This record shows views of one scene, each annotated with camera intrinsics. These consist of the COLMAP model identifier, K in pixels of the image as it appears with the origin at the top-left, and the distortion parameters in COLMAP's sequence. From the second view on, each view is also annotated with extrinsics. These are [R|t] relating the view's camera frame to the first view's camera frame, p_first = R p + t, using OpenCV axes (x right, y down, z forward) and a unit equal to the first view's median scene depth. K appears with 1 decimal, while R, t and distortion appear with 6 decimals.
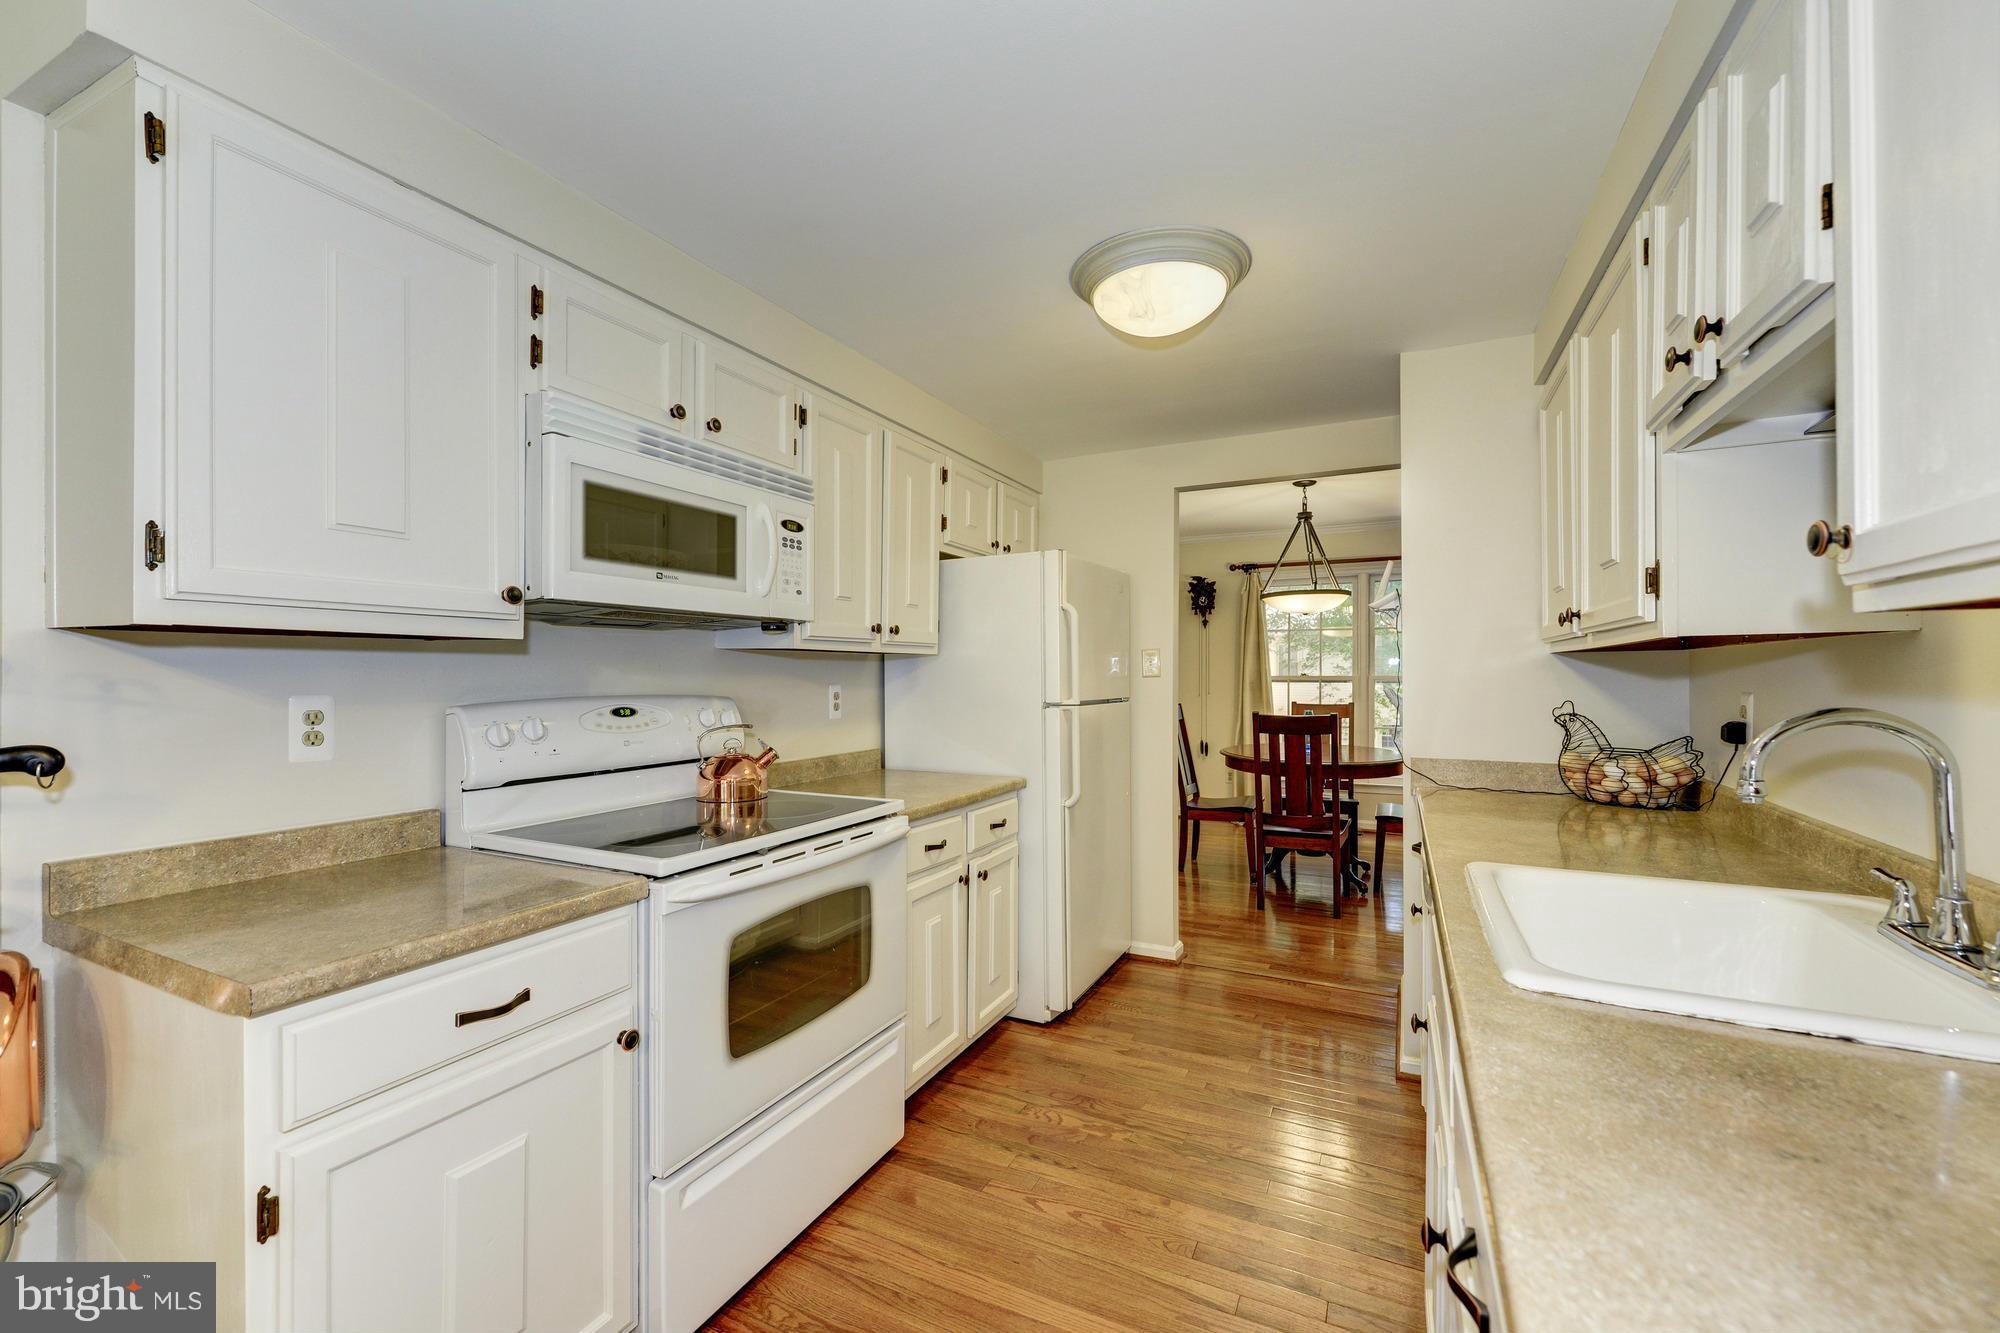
lens RADIAL K [[806.2, 0, 1005.4], [0, 806.2, 673.3], [0, 0, 1]] dist [0.006126, -0.000381]
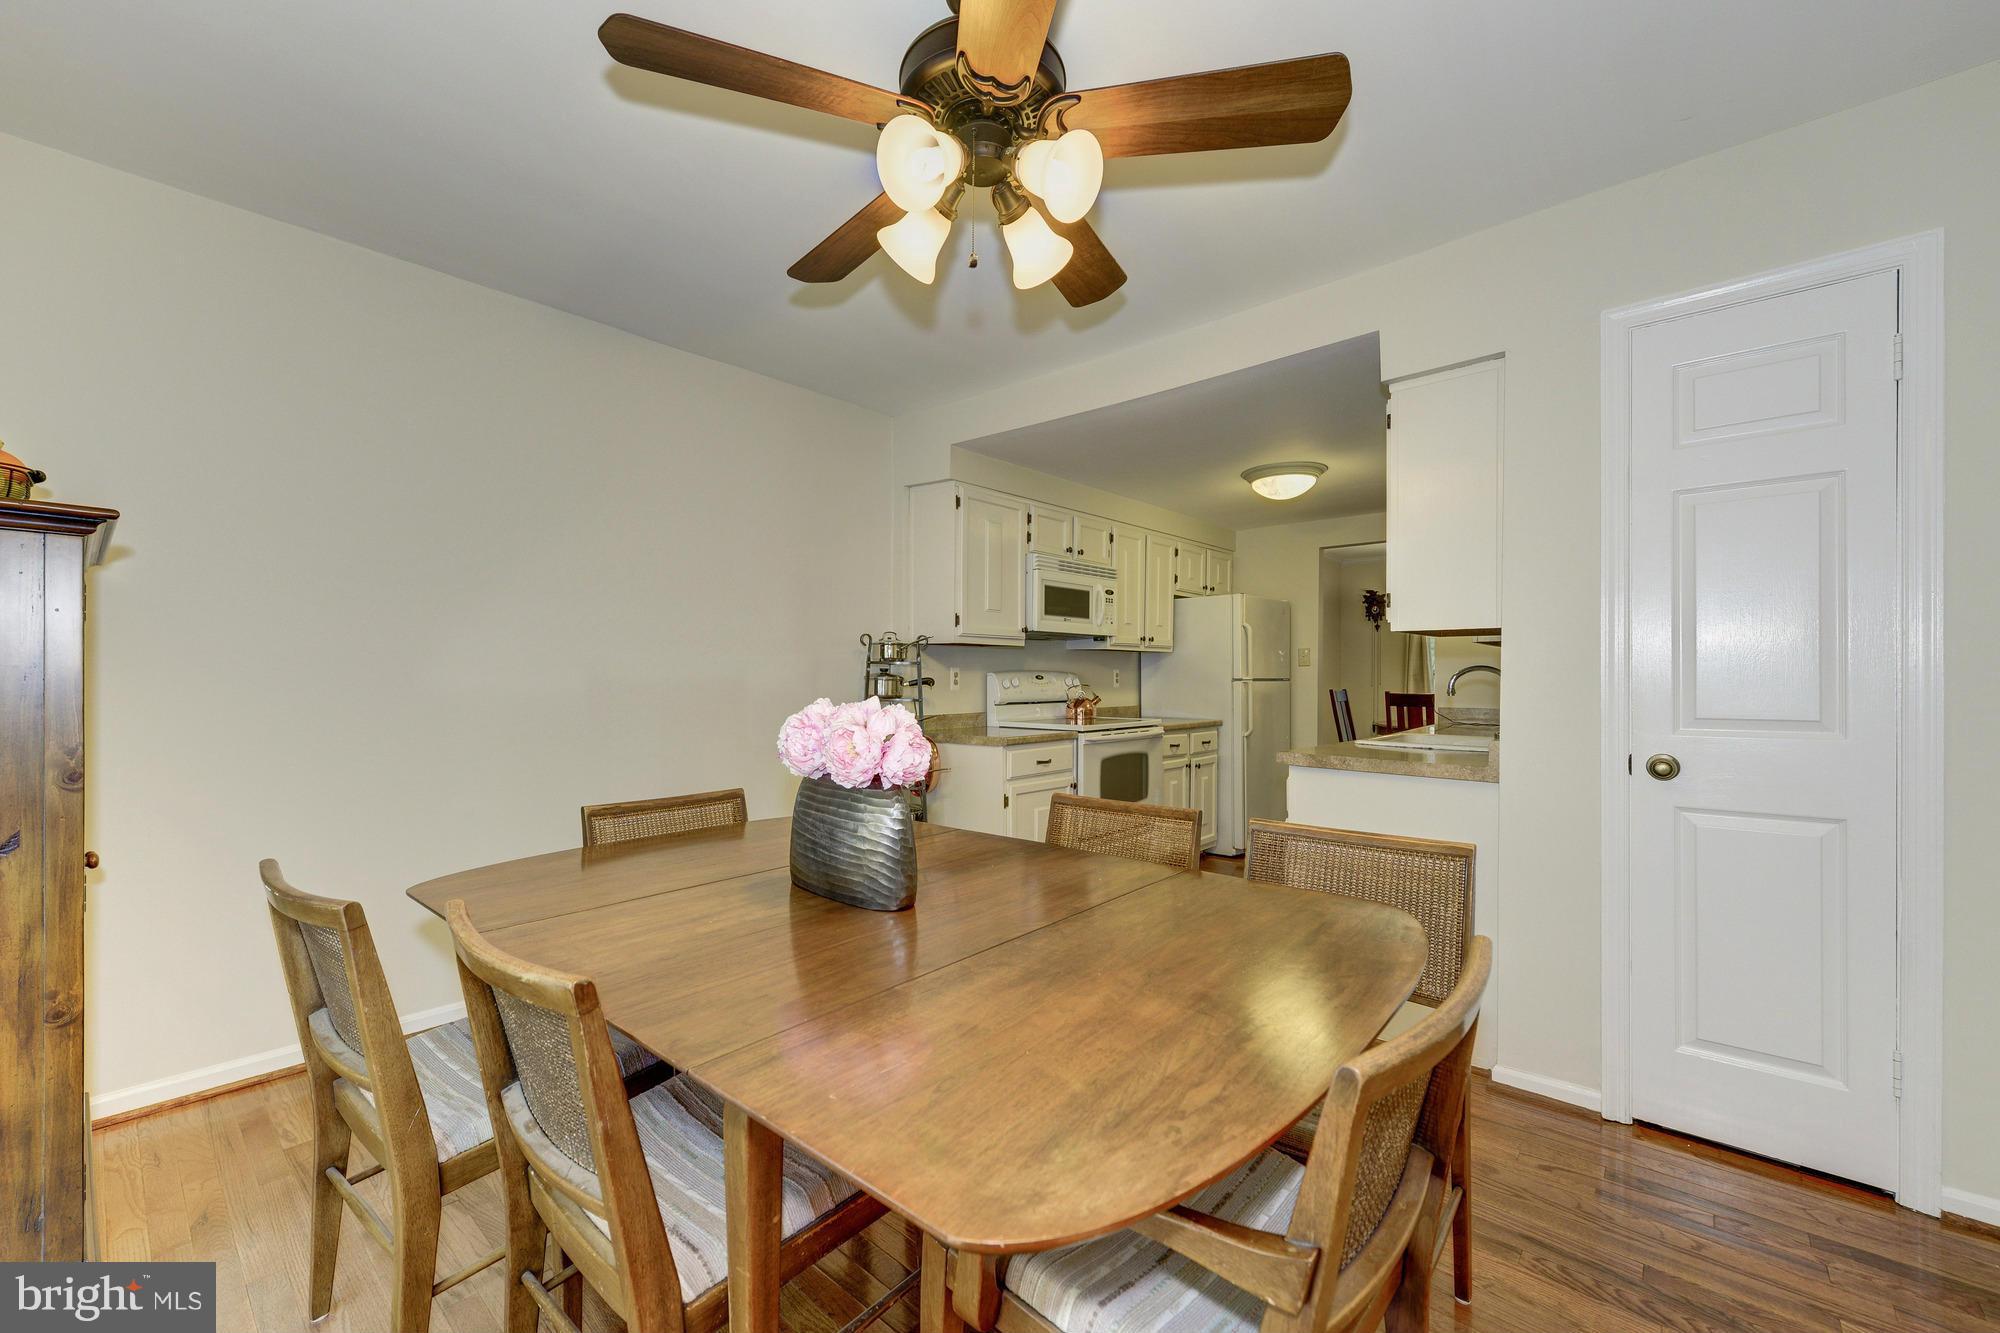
lens RADIAL K [[783.7, 0, 1046.9], [0, 783.7, 674.8], [0, 0, 1]] dist [-0.000263, -0.000091]
pose [[0.977930, 0.004545, -0.208882, 0.011835], [-0.003922, 0.999987, 0.003401, 0.033420], [0.208895, -0.002506, 0.977935, -1.178499]]
